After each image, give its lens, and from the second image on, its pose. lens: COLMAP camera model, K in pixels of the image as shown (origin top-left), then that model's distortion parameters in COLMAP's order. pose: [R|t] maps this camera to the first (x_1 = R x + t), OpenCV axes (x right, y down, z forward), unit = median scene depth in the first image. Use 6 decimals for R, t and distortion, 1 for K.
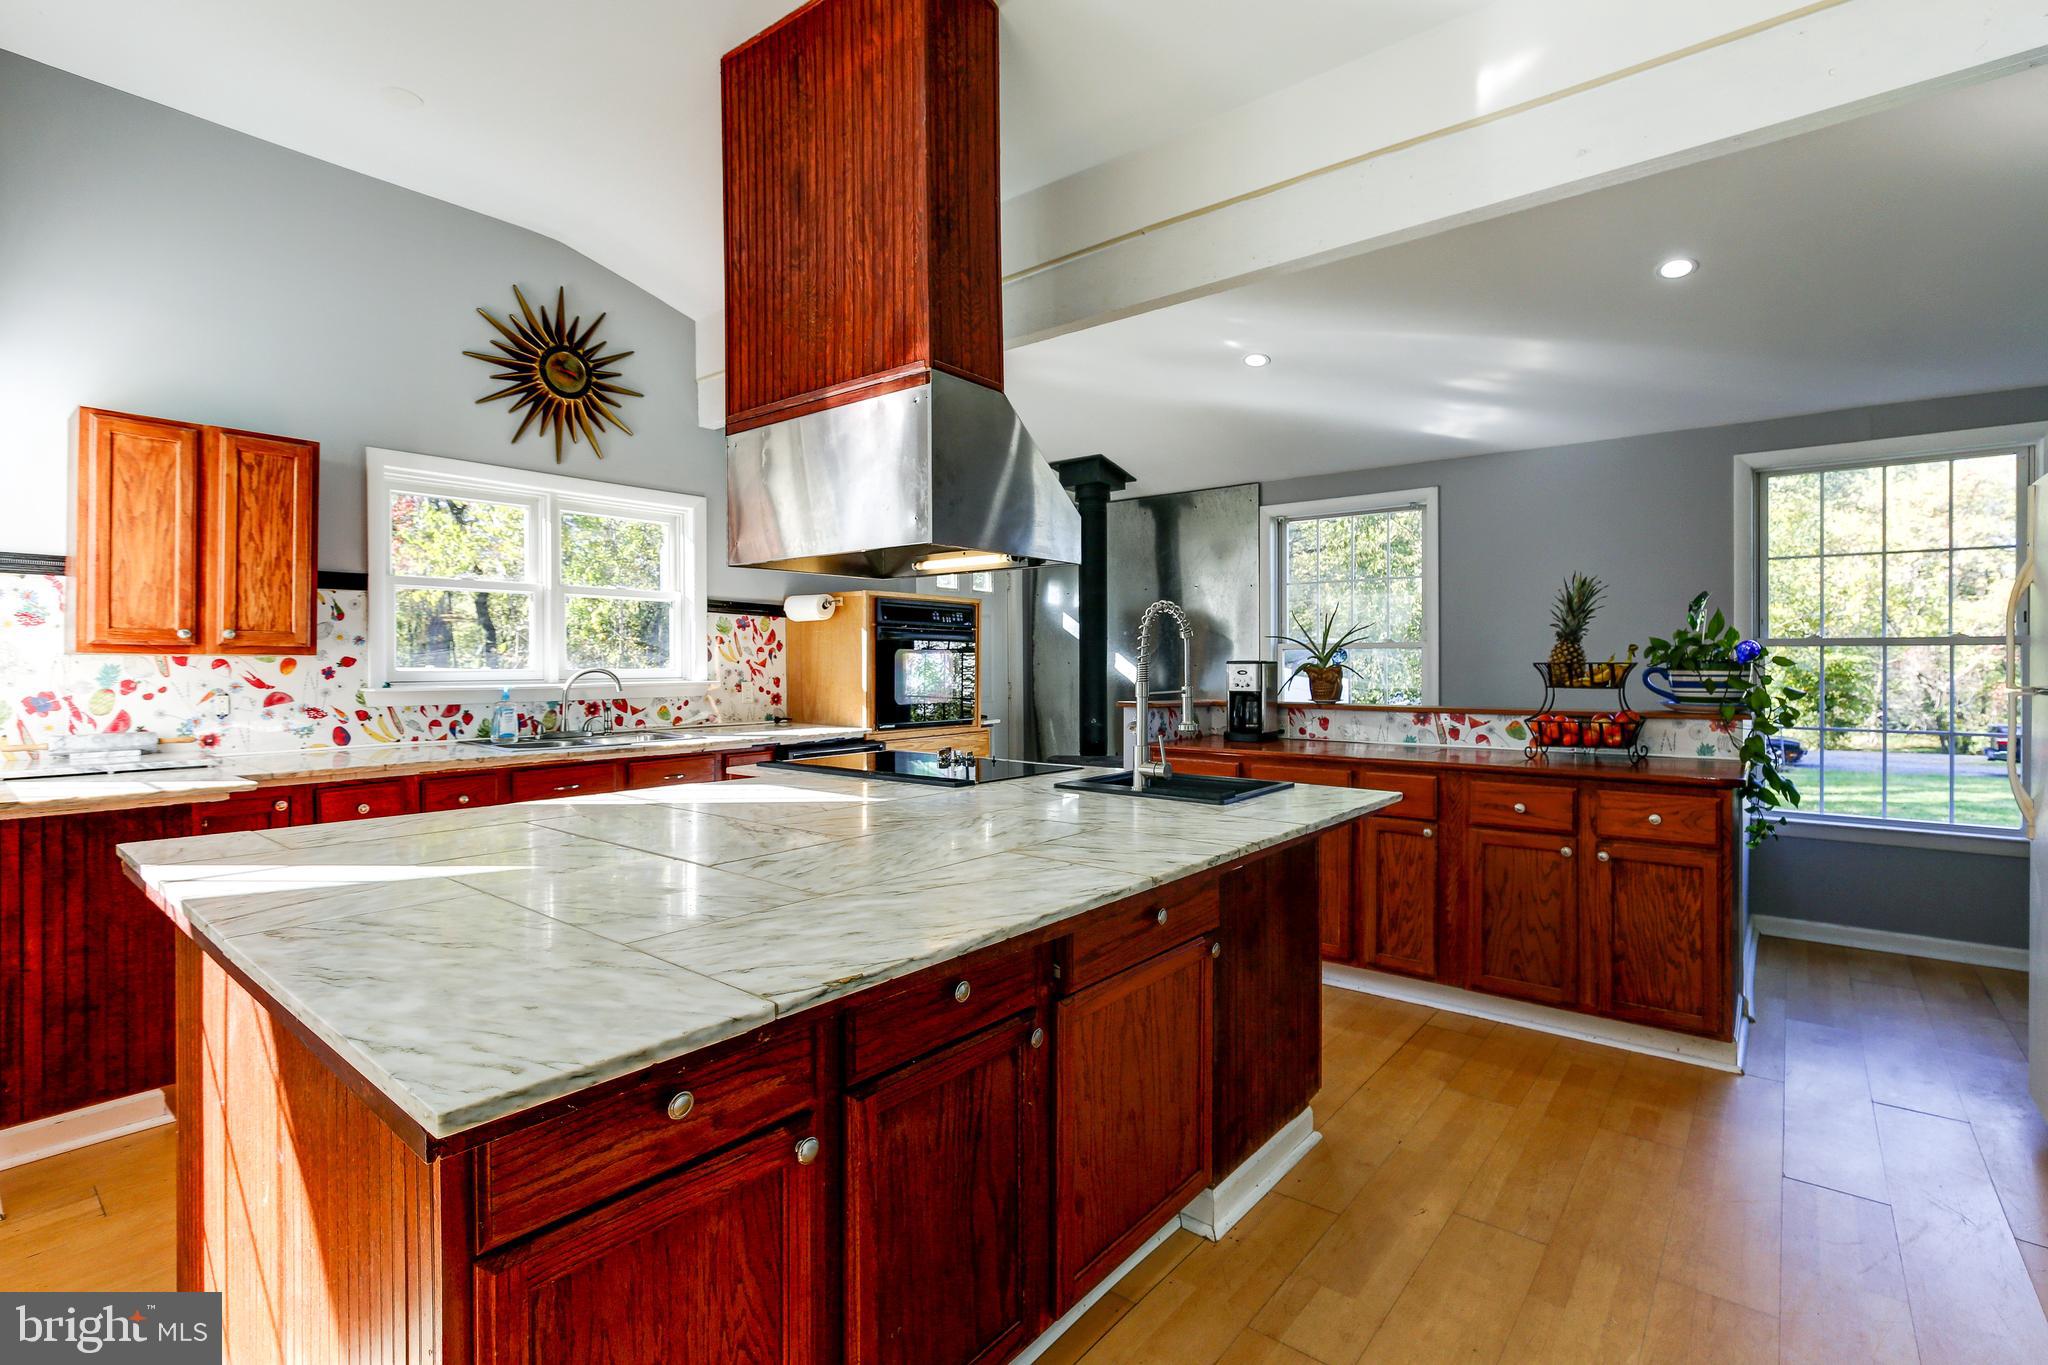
lens RADIAL K [[936.0, 0, 1021.3], [0, 936.0, 676.0], [0, 0, 1]] dist [-0.003517, 0.002816]
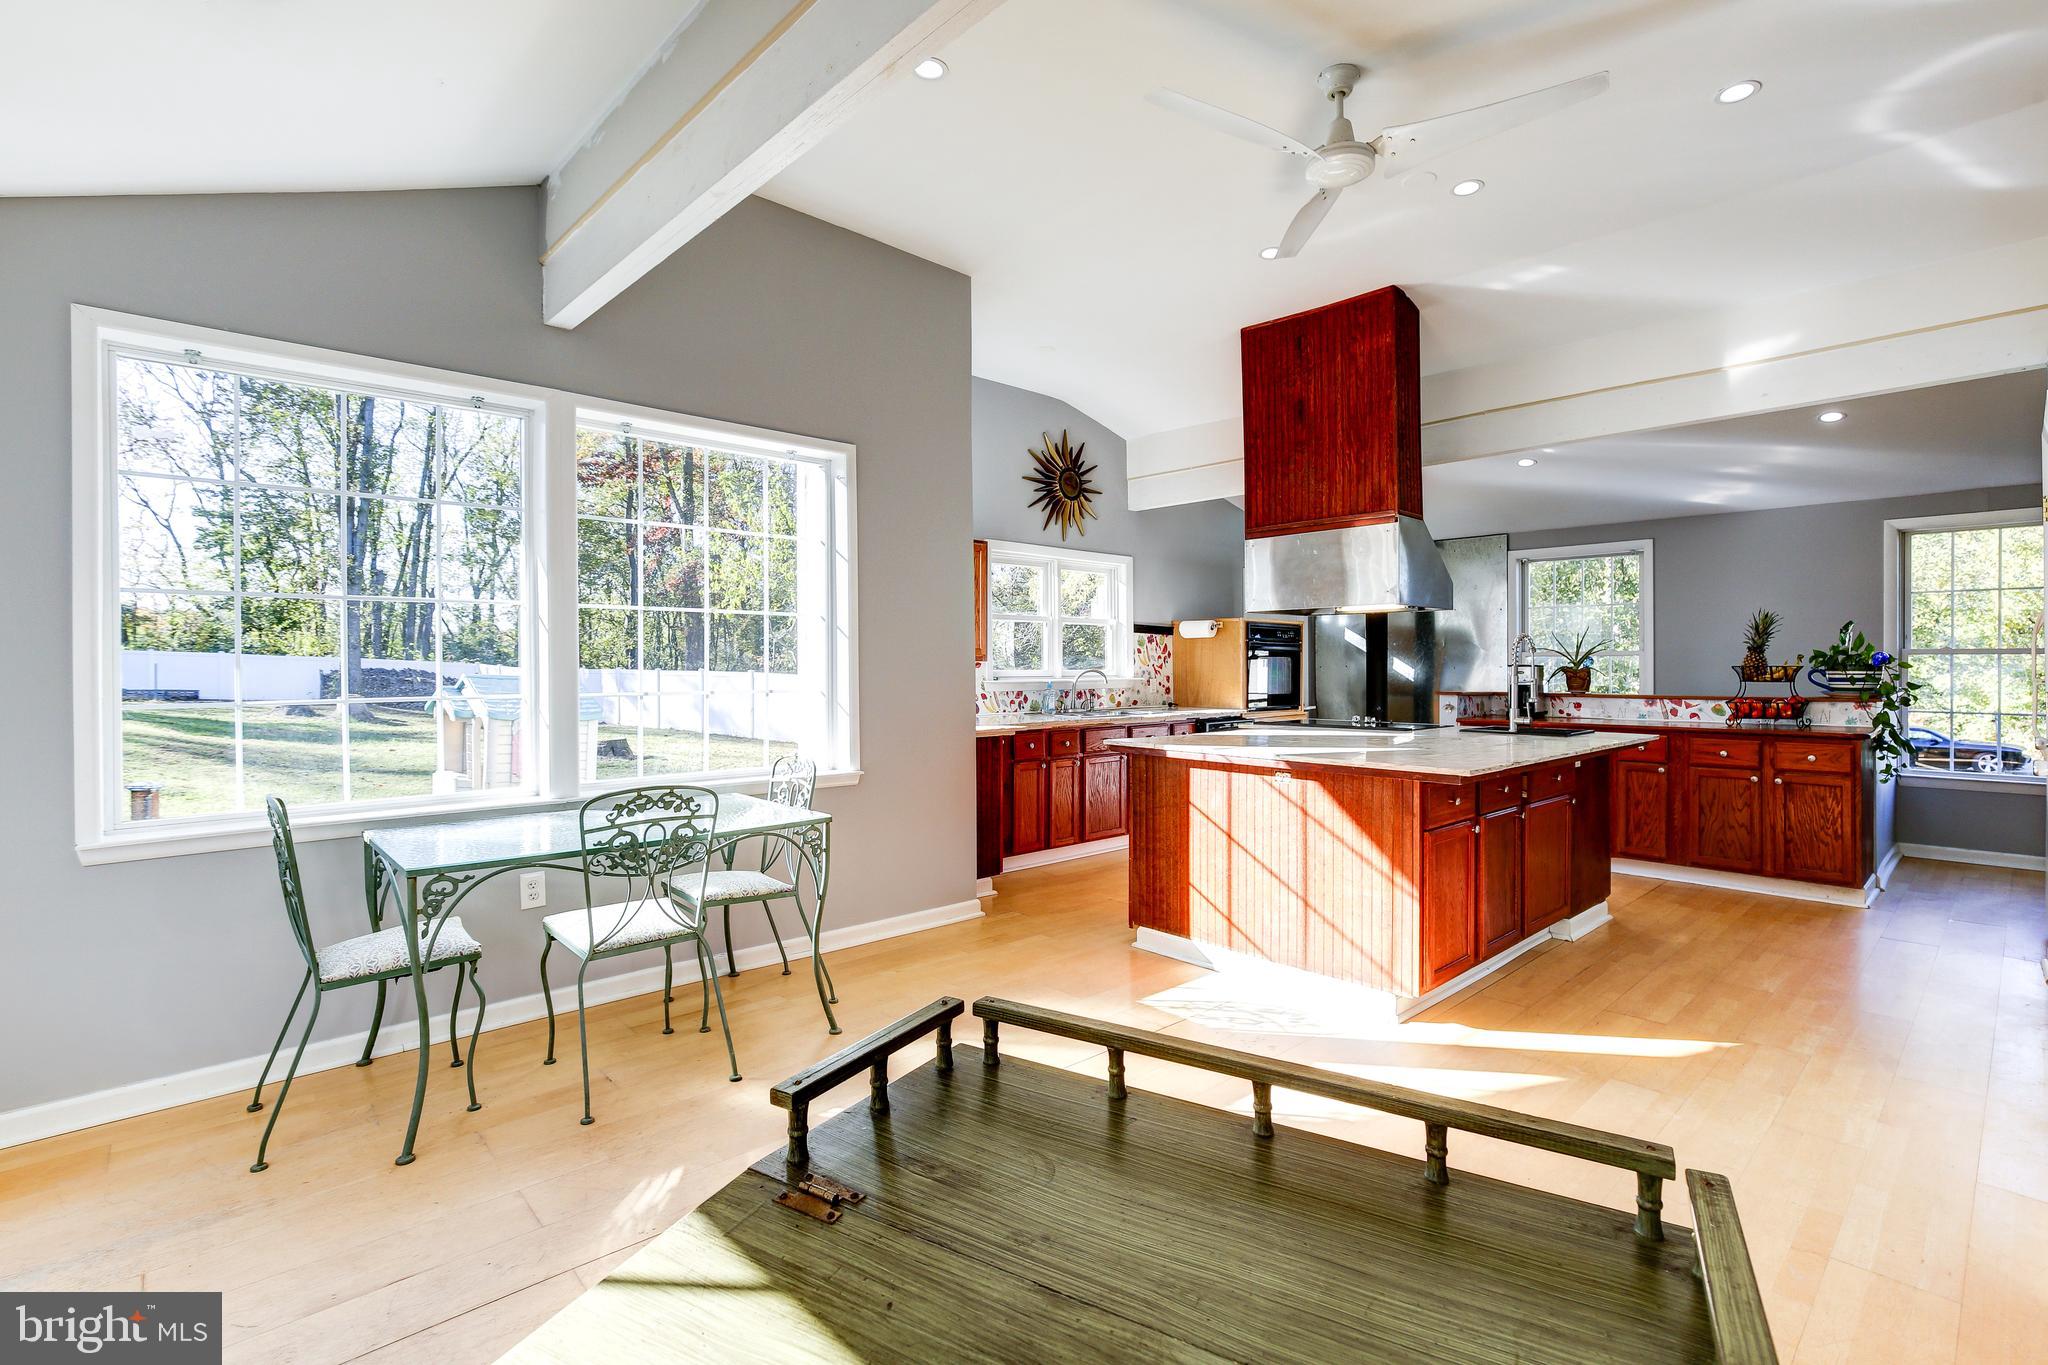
lens RADIAL K [[936.0, 0, 1026.6], [0, 936.0, 676.9], [0, 0, 1]] dist [-0.003517, 0.002816]
pose [[0.991127, 0.001959, -0.132901, -0.434083], [-0.002329, 0.999994, -0.002633, 0.011534], [0.132895, 0.002919, 0.991126, -0.742830]]
